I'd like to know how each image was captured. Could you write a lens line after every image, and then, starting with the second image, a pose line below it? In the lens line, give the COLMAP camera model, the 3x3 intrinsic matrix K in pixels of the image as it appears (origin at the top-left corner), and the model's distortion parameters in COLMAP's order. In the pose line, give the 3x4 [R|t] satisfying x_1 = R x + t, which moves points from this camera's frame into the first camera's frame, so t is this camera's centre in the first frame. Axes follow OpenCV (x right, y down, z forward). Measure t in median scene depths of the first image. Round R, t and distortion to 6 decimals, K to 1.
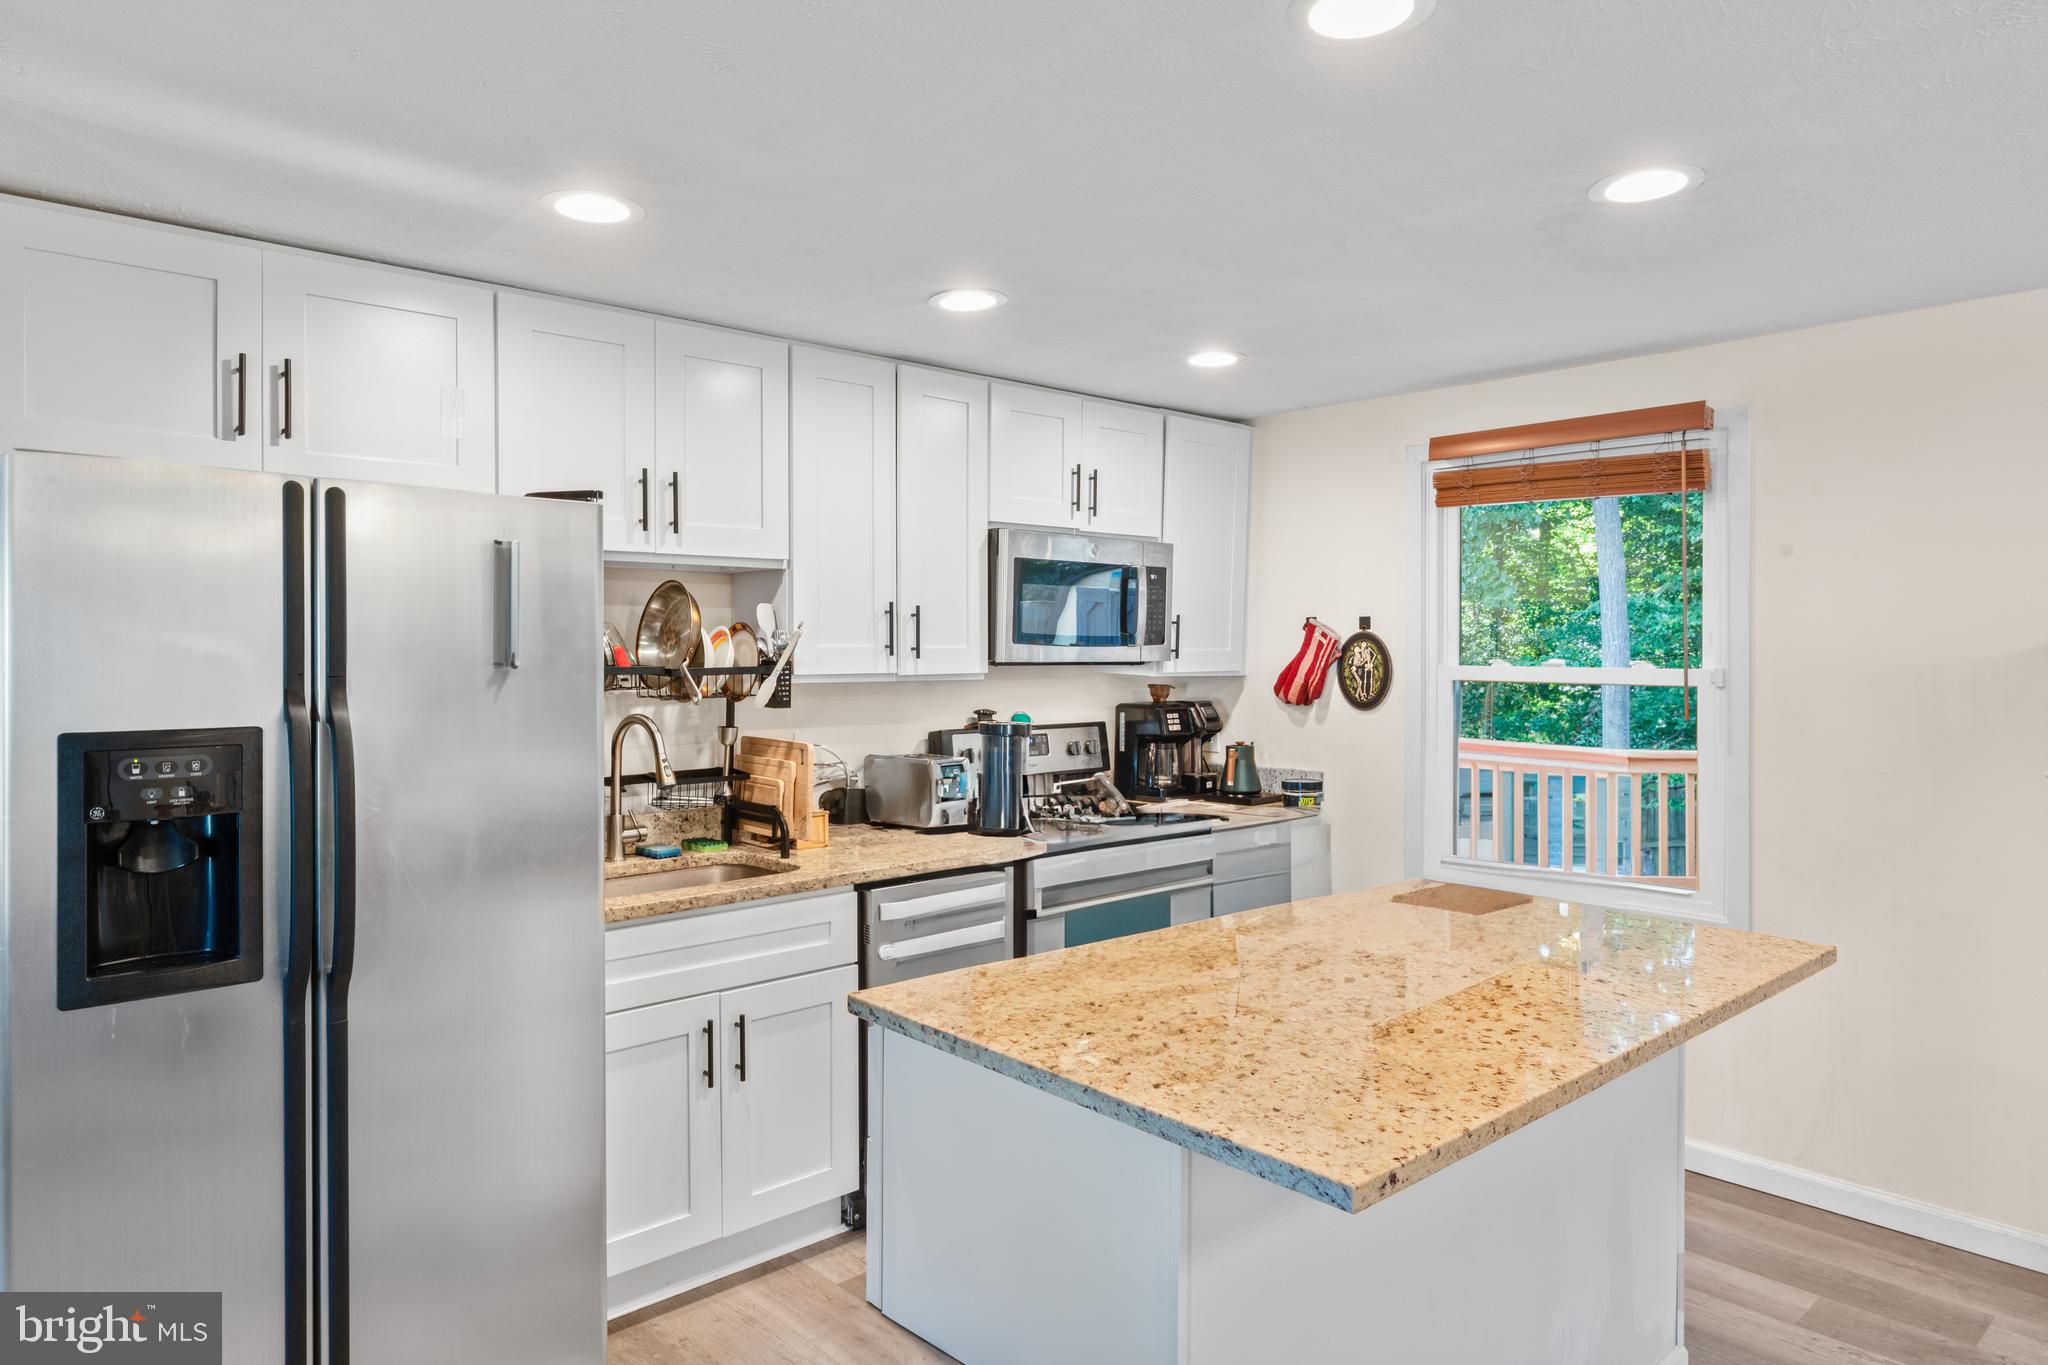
lens RADIAL K [[1233.9, 0, 1024.0], [0, 1233.9, 682.5], [0, 0, 1]] dist [0.003516, 0.000462]
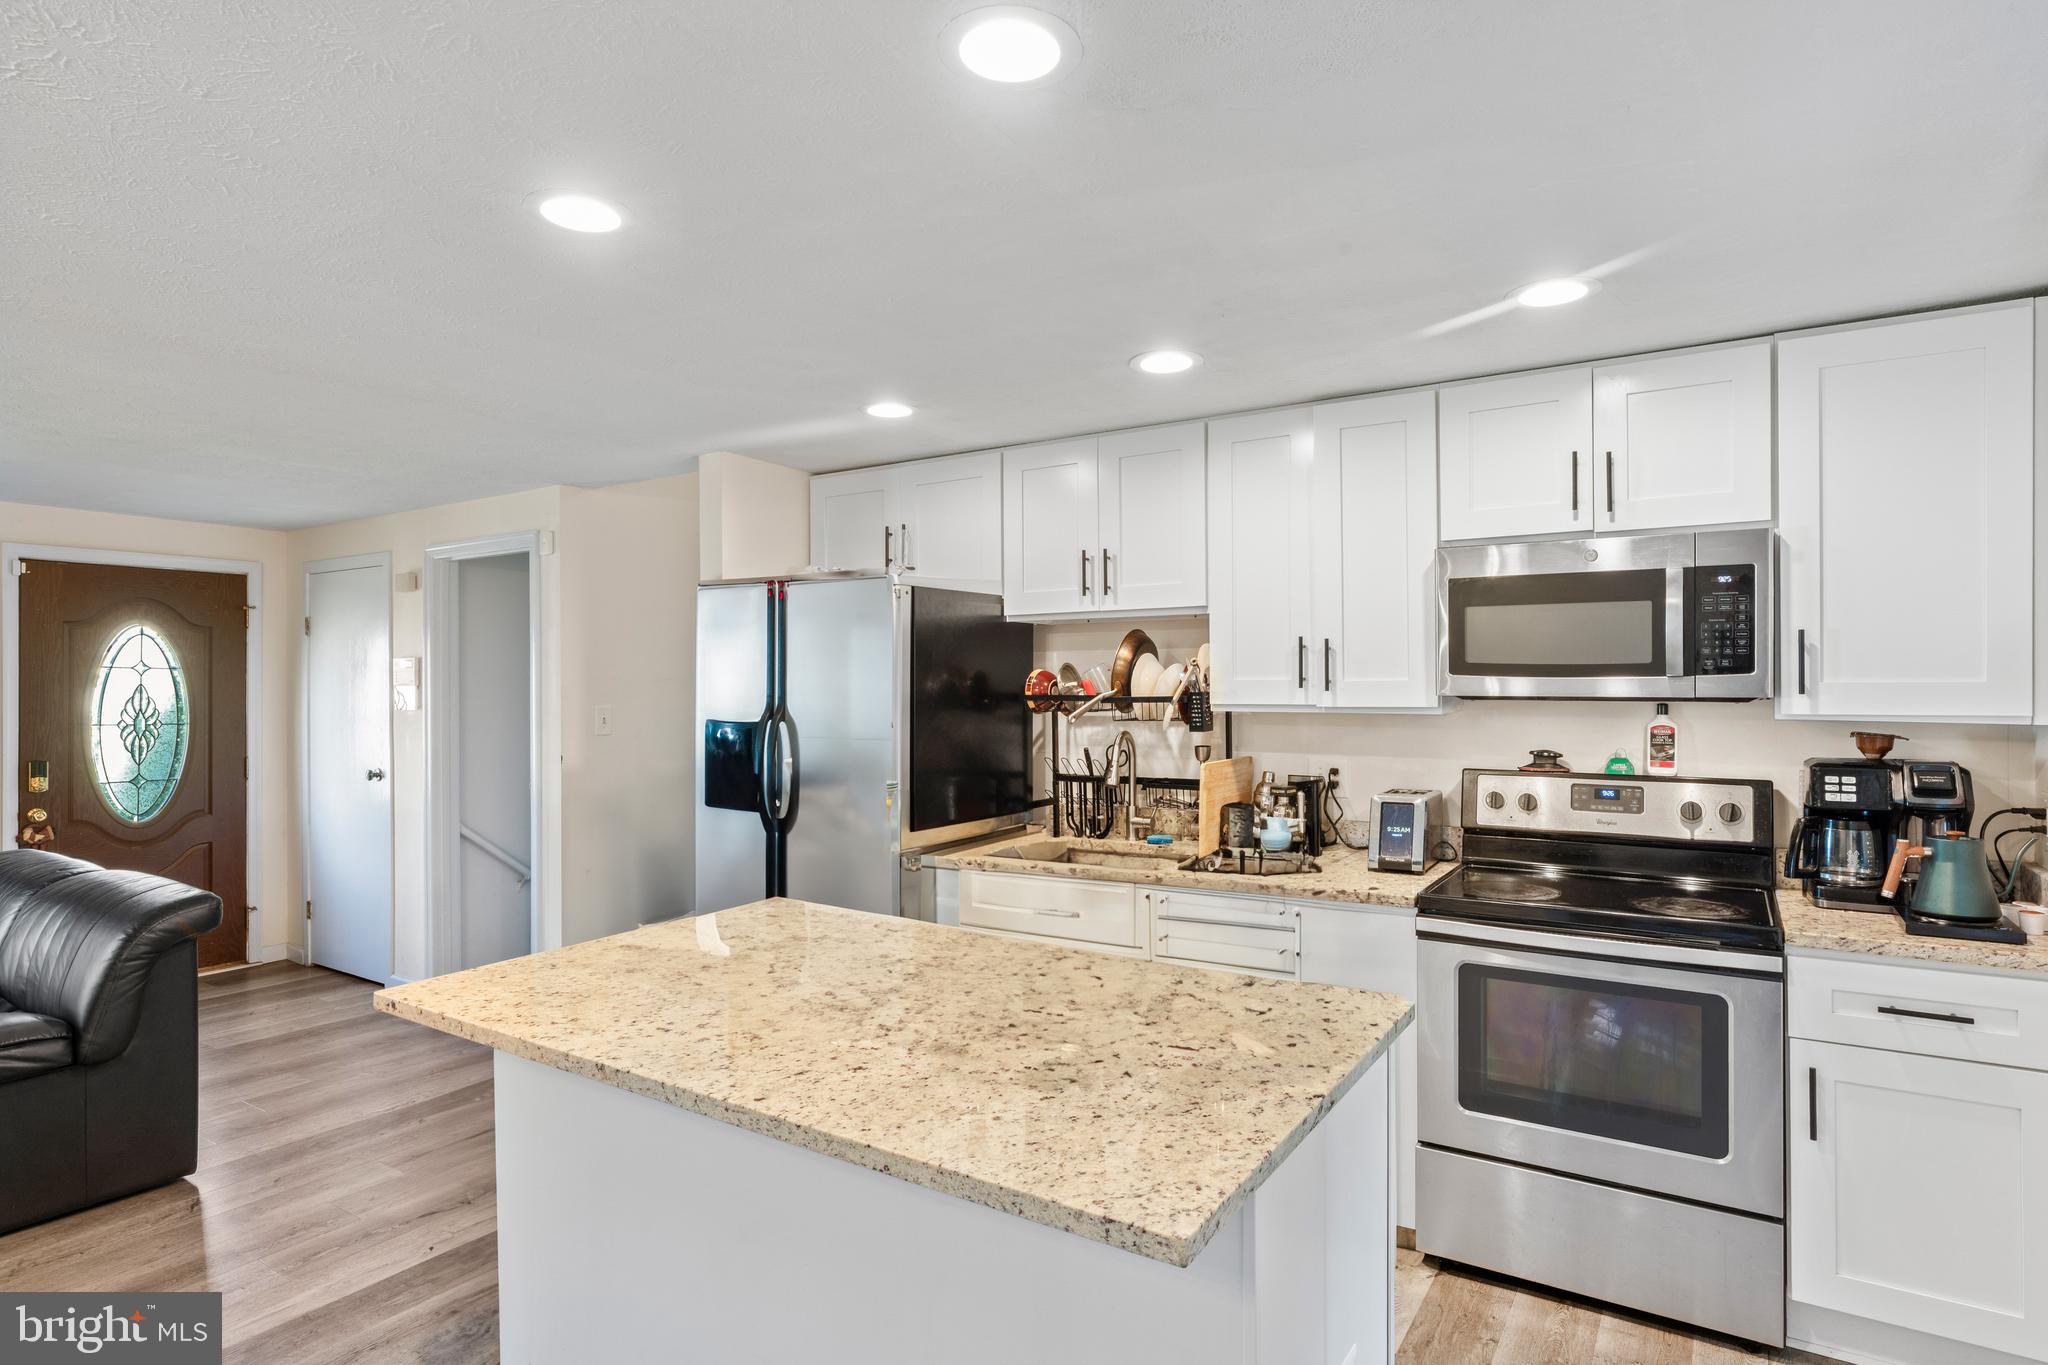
lens RADIAL K [[1088.0, 0, 1024.0], [0, 1088.0, 682.5], [0, 0, 1]] dist [-0.000191, -0.000423]
pose [[0.263263, -0.001553, -0.964723, 0.710081], [-0.023086, 0.999702, -0.007910, -0.013430], [0.964448, 0.024354, 0.263149, 0.524388]]
